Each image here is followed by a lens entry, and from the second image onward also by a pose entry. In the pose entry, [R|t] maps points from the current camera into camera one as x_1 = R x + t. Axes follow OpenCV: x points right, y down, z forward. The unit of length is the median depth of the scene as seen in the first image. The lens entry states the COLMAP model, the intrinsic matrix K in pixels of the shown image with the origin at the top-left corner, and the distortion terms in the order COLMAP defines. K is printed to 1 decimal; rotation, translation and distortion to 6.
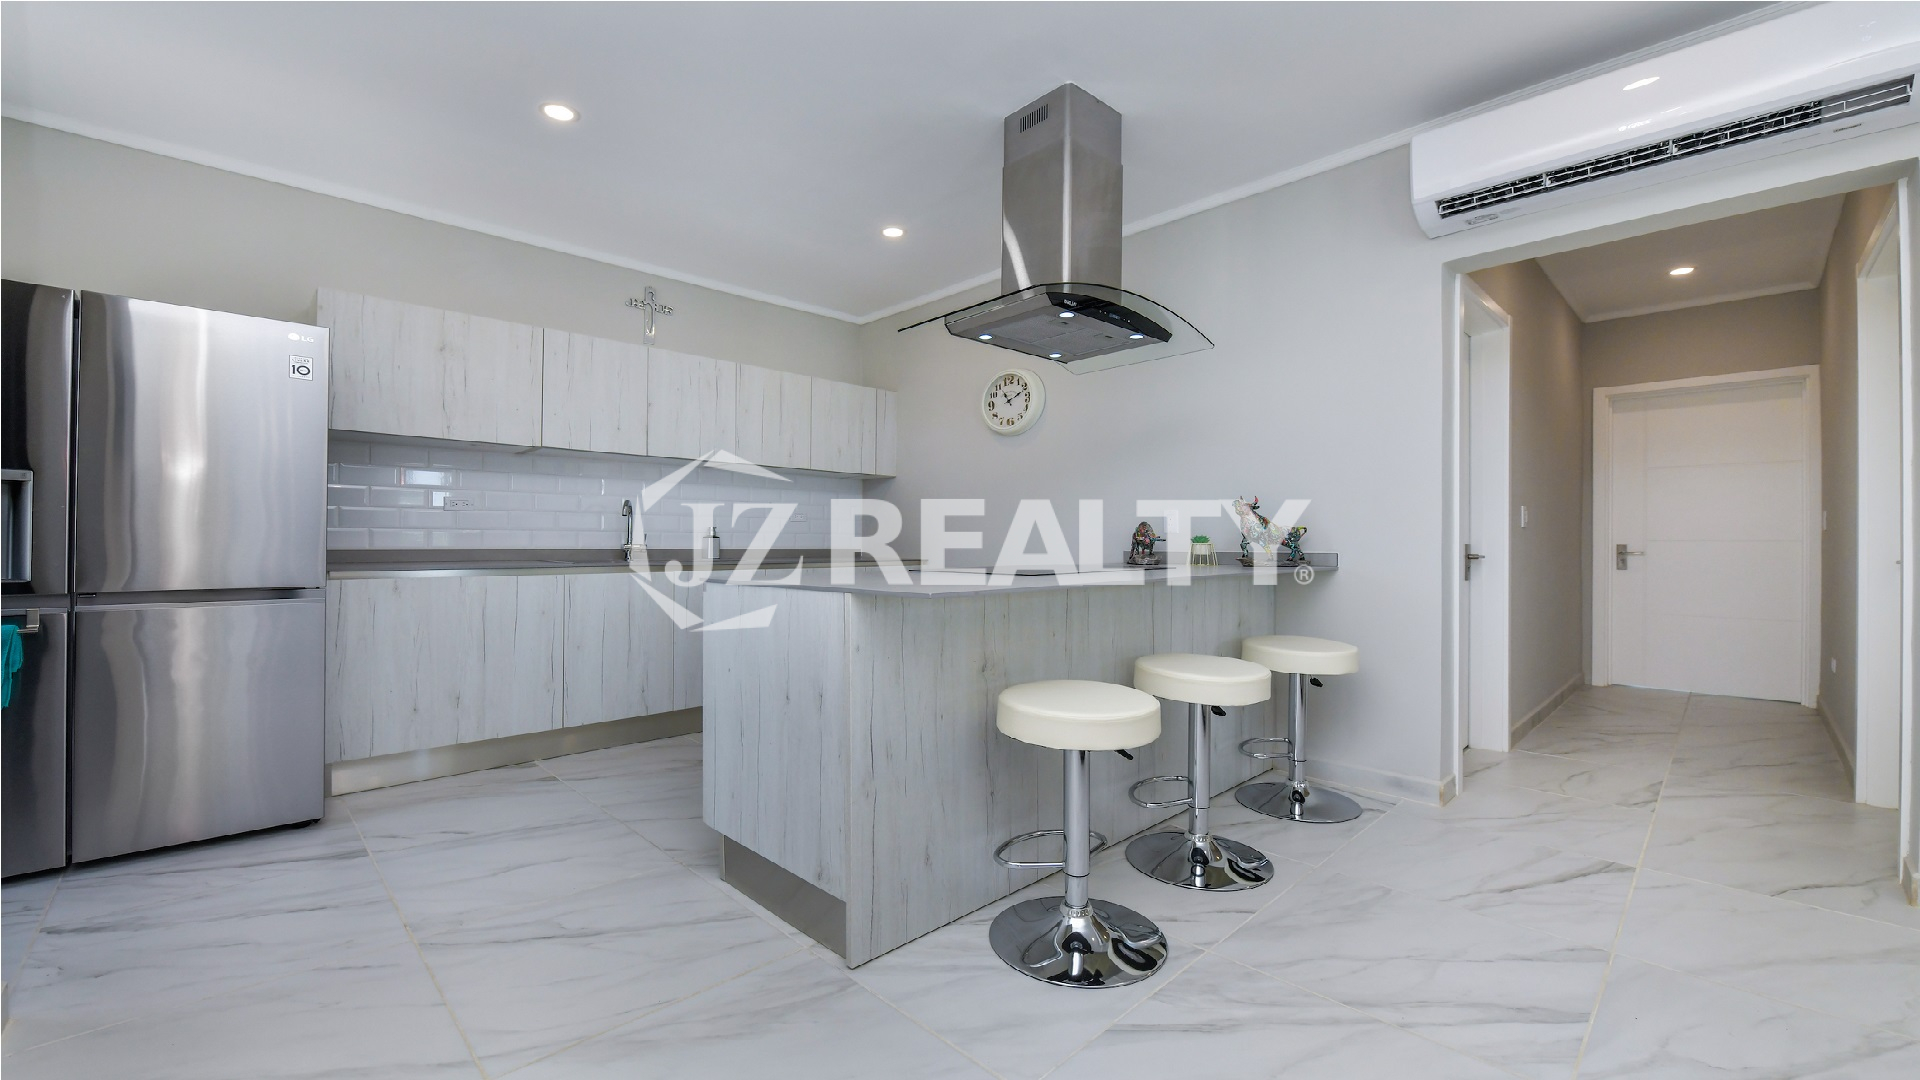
lens RADIAL K [[767.6, 0, 953.4], [0, 767.6, 535.5], [0, 0, 1]] dist [-0.012285, 0.000701]
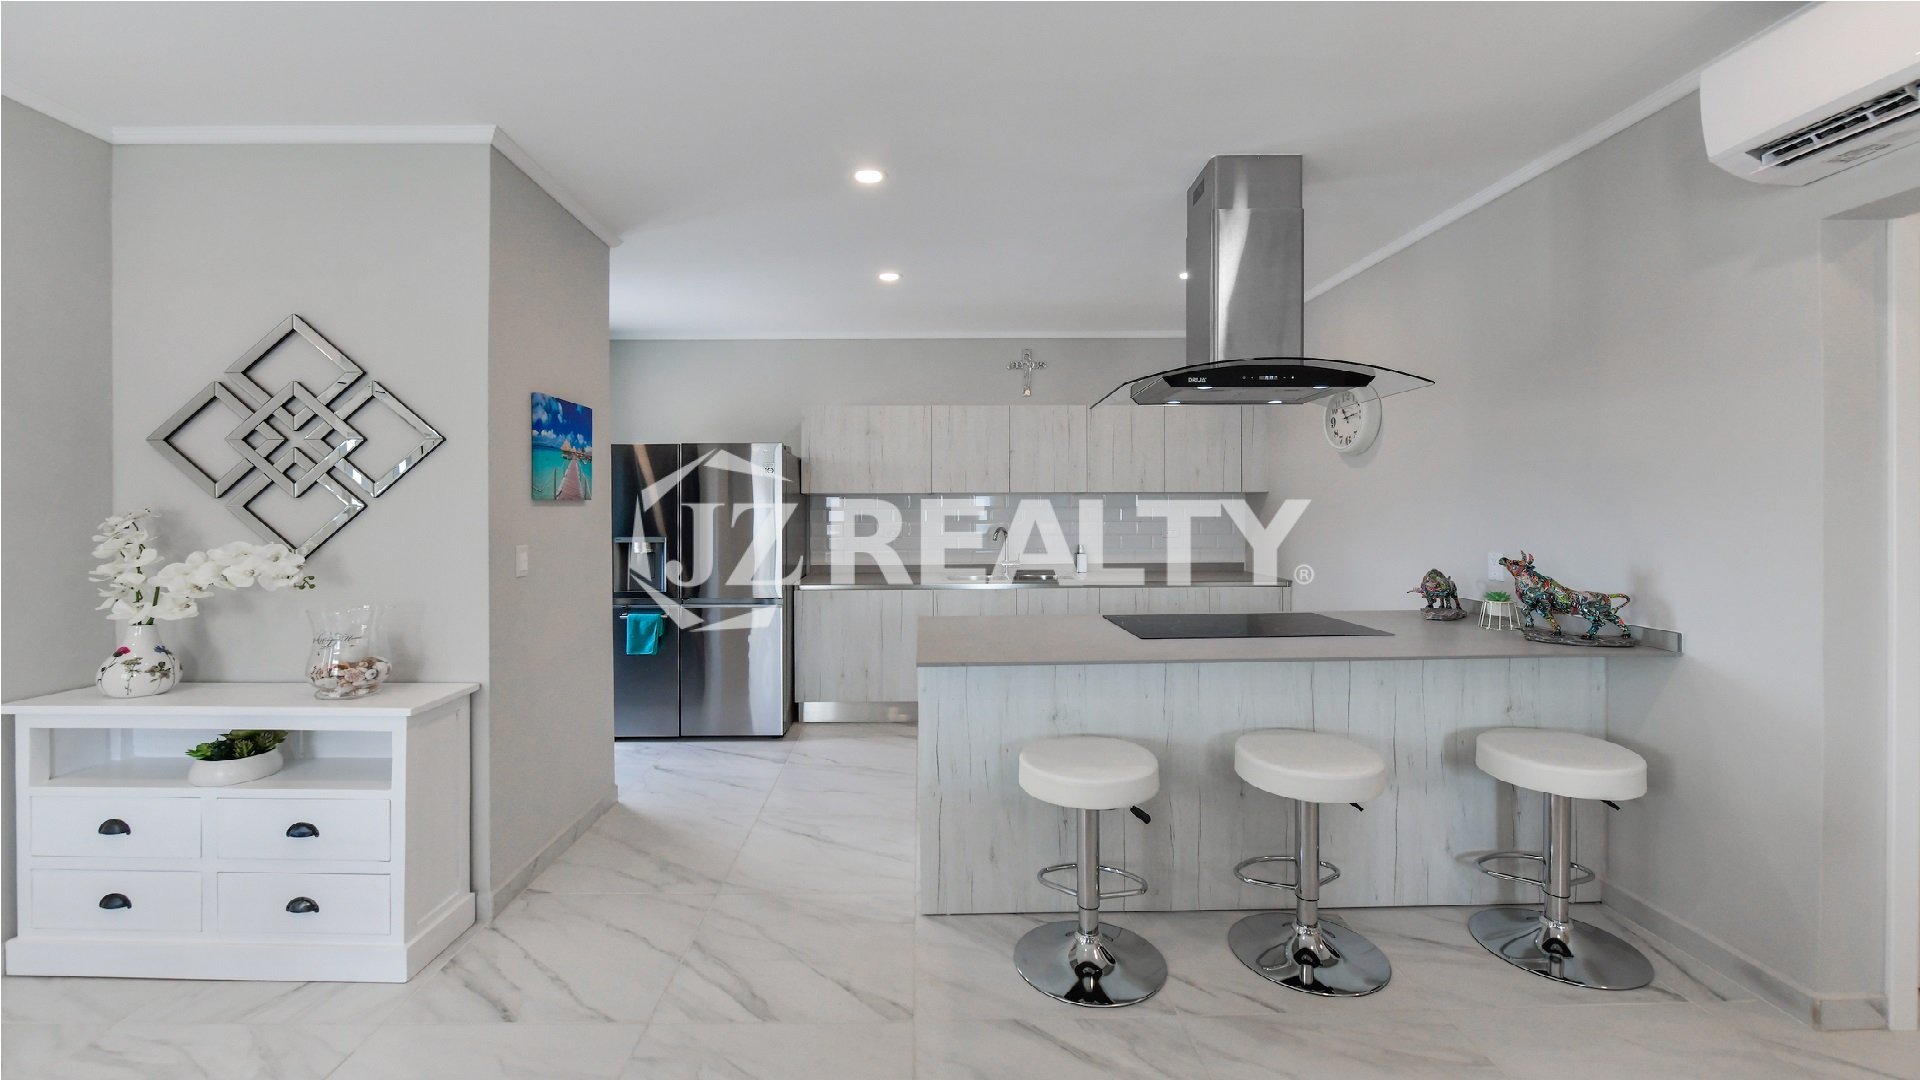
lens RADIAL K [[785.1, 0, 936.9], [0, 785.1, 506.6], [0, 0, 1]] dist [-0.010000, -0.000021]
pose [[0.730038, -0.008269, -0.683356, 0.555281], [0.013277, 0.999910, 0.002085, -0.122477], [0.683277, -0.010595, 0.730082, -0.024561]]
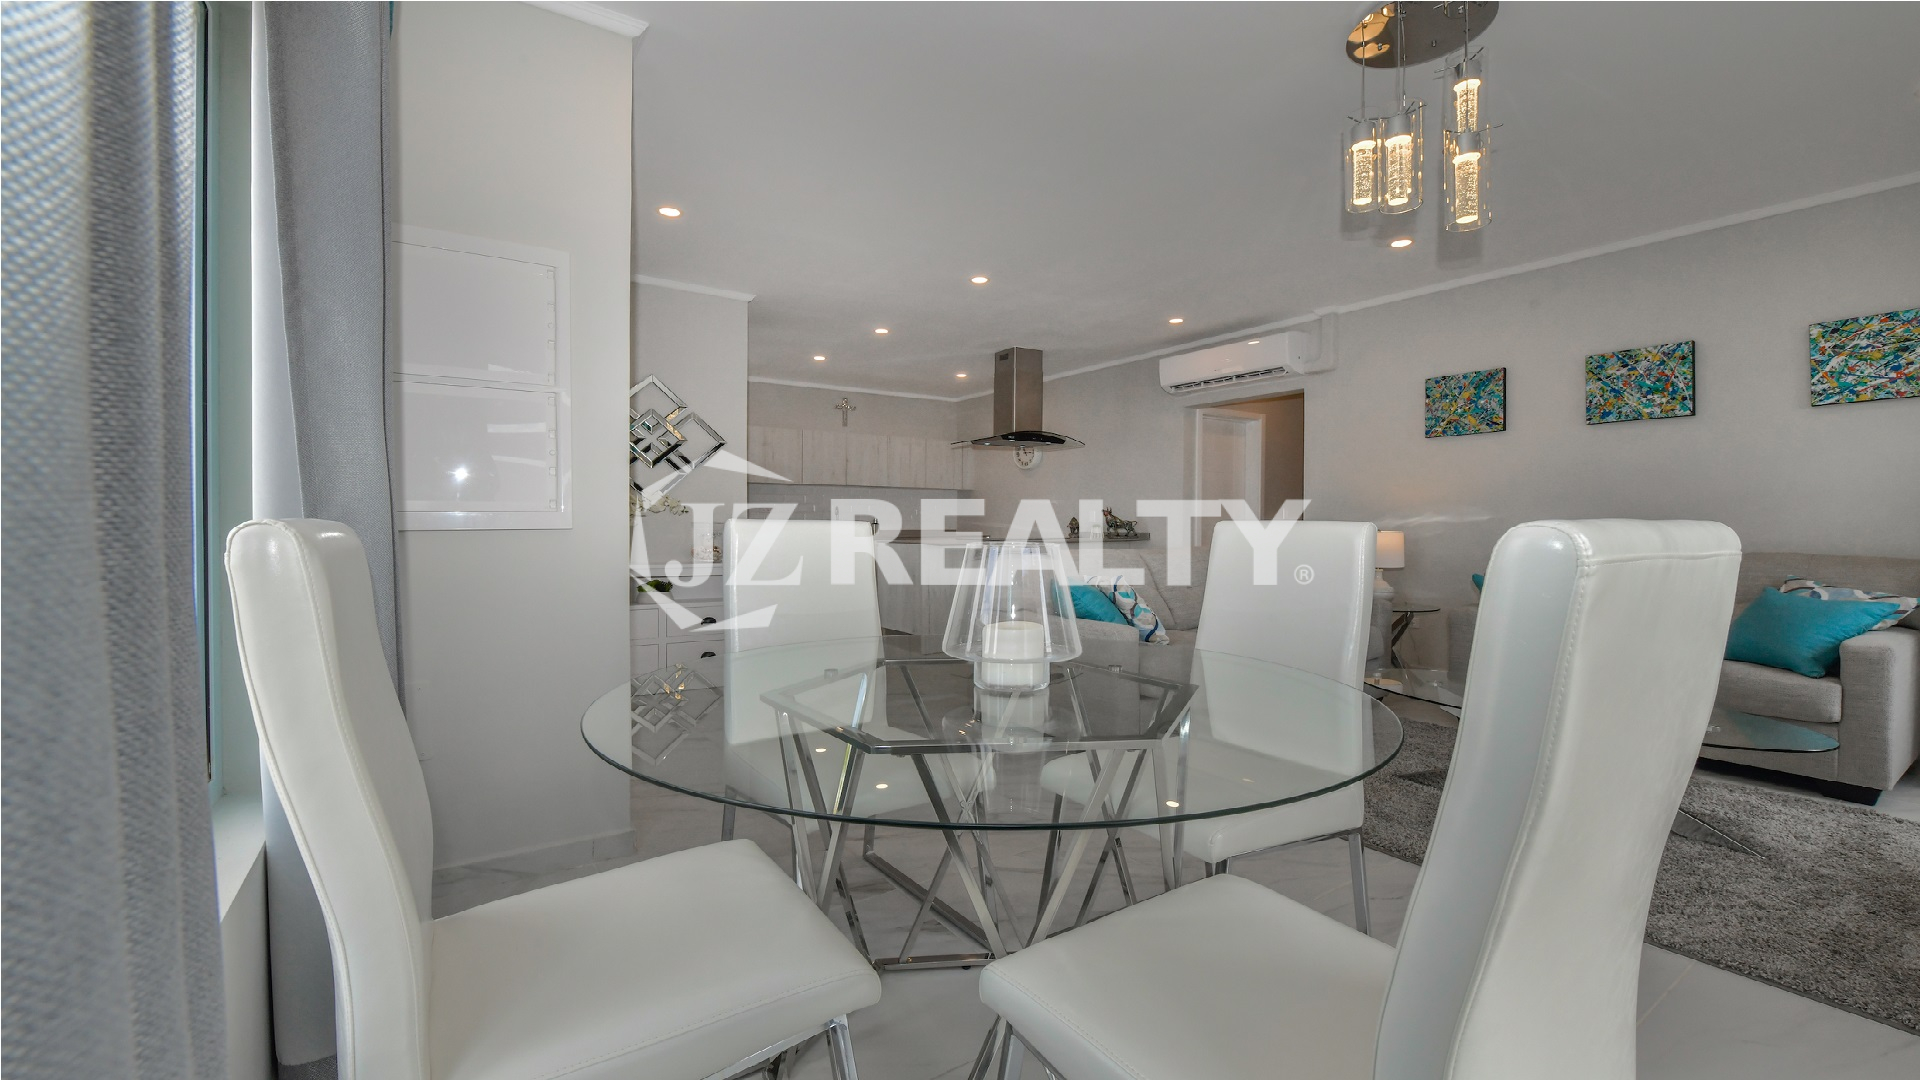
lens RADIAL K [[767.6, 0, 953.4], [0, 767.6, 535.5], [0, 0, 1]] dist [-0.012285, 0.000701]
pose [[0.984291, 0.001330, -0.176548, 0.375896], [0.003137, 0.999682, 0.025020, -0.028375], [0.176525, -0.025181, 0.983974, -1.473604]]
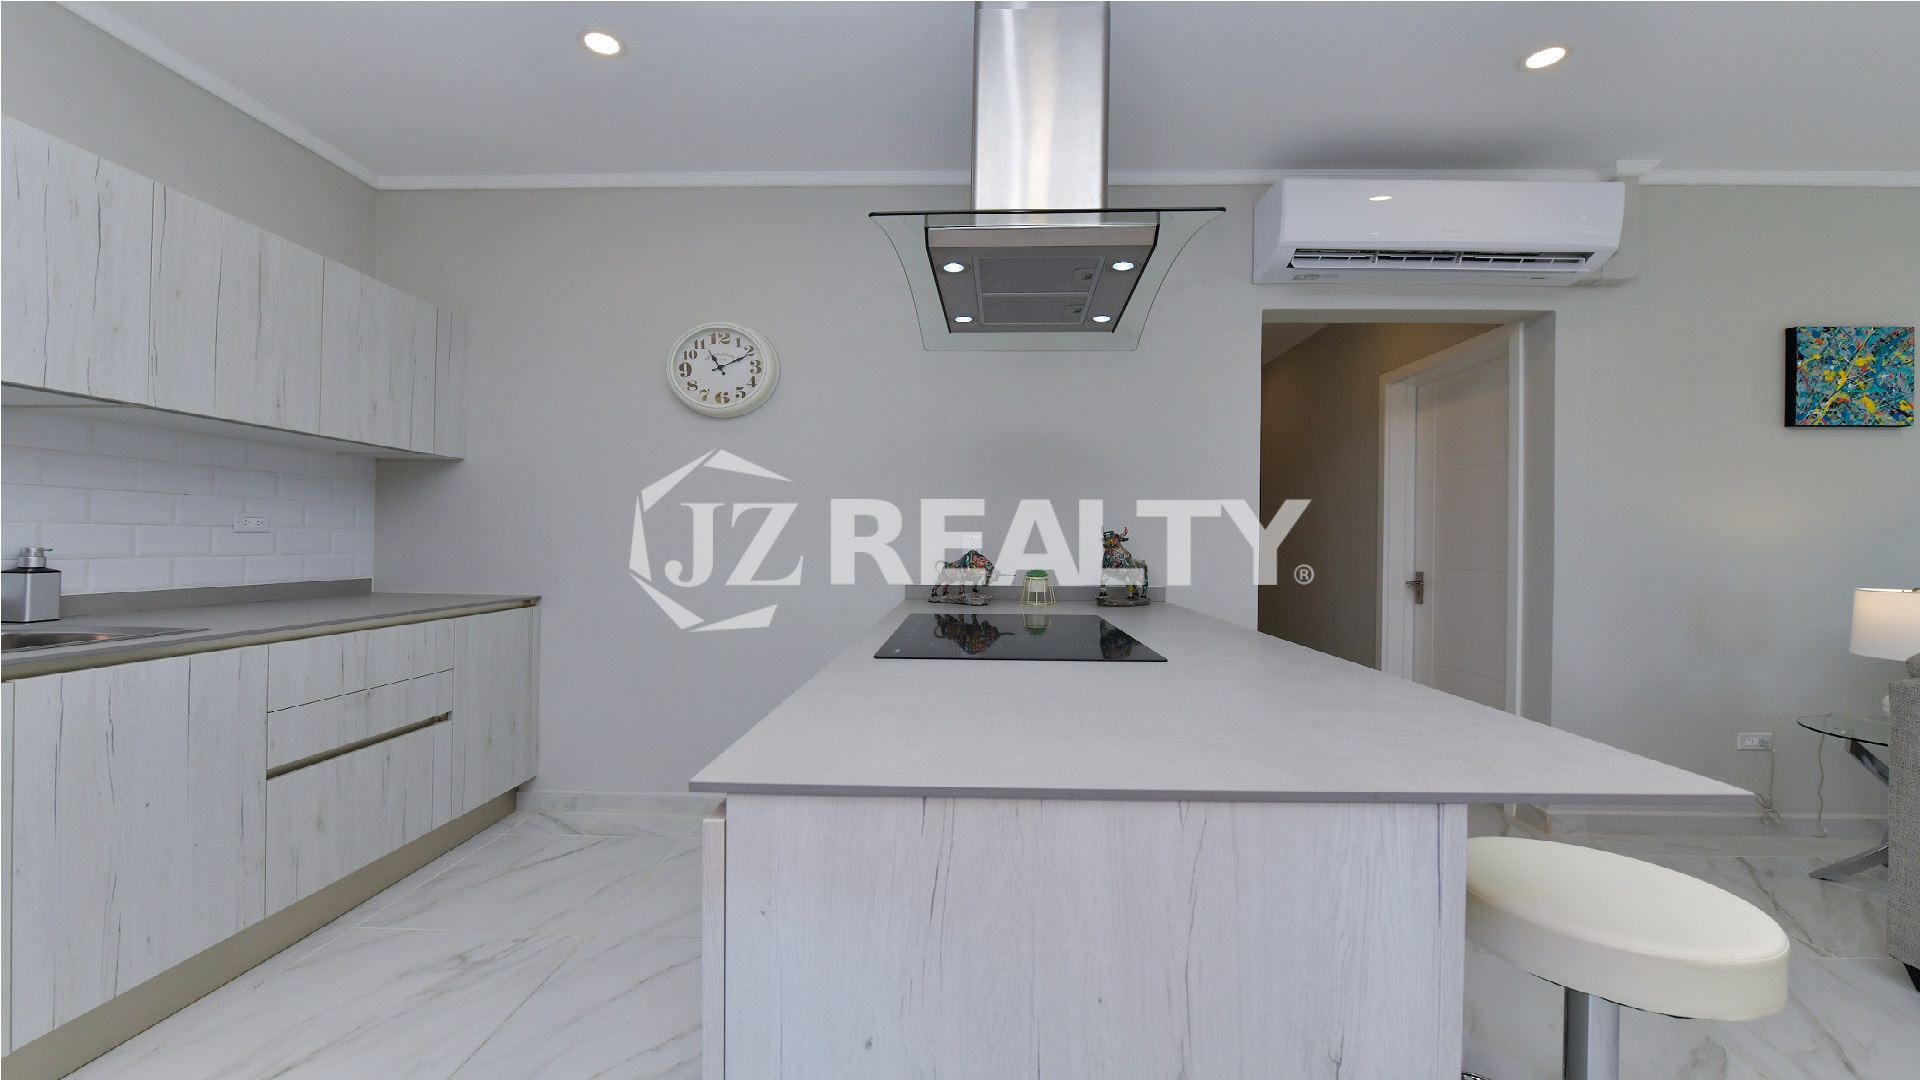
lens RADIAL K [[767.6, 0, 953.4], [0, 767.6, 535.5], [0, 0, 1]] dist [-0.012285, 0.000701]
pose [[0.712851, 0.014787, 0.701159, -0.406207], [-0.014060, 0.999878, -0.006792, -0.035437], [-0.701174, -0.005017, 0.712972, 0.569026]]
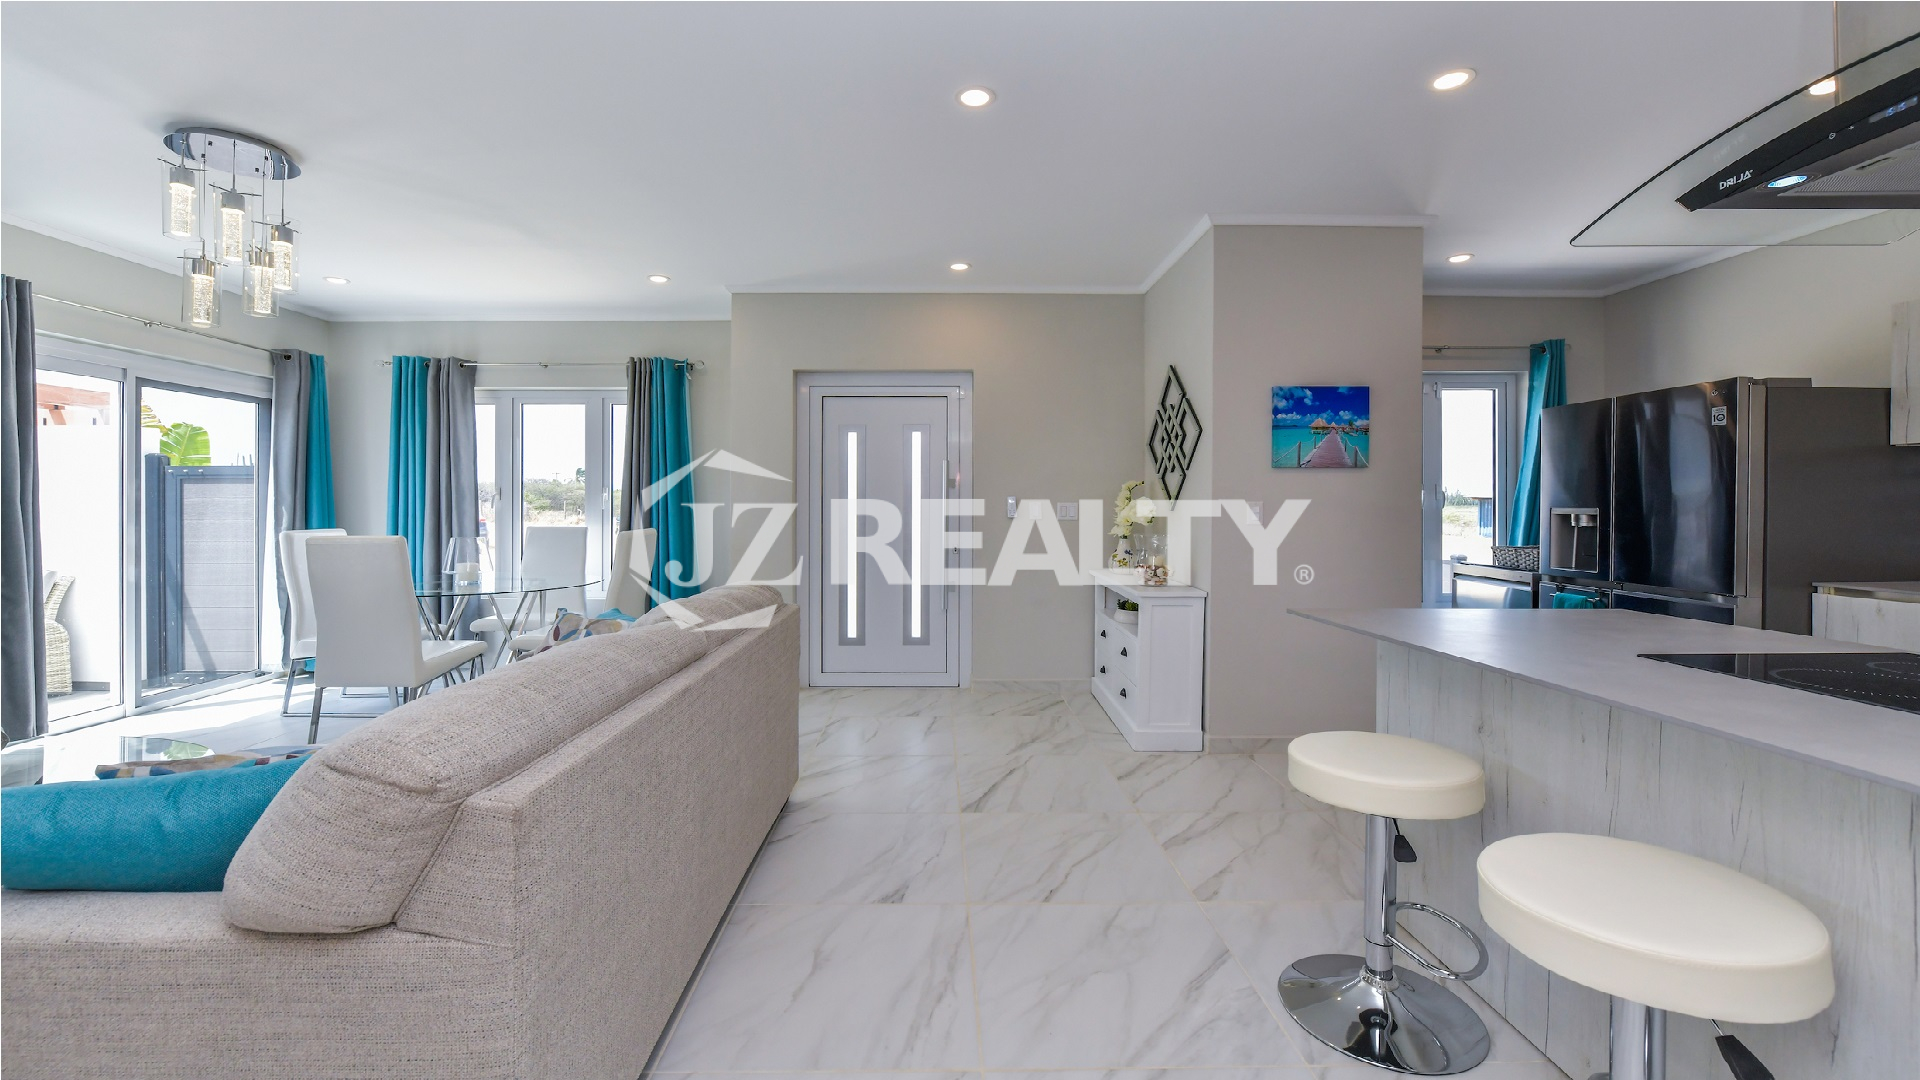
lens RADIAL K [[785.1, 0, 936.9], [0, 785.1, 506.6], [0, 0, 1]] dist [-0.010000, -0.000021]
pose [[-0.694359, -0.002666, -0.719624, 0.838157], [0.005050, 0.999950, -0.008577, -0.062526], [0.719611, -0.009590, -0.694311, 0.867535]]
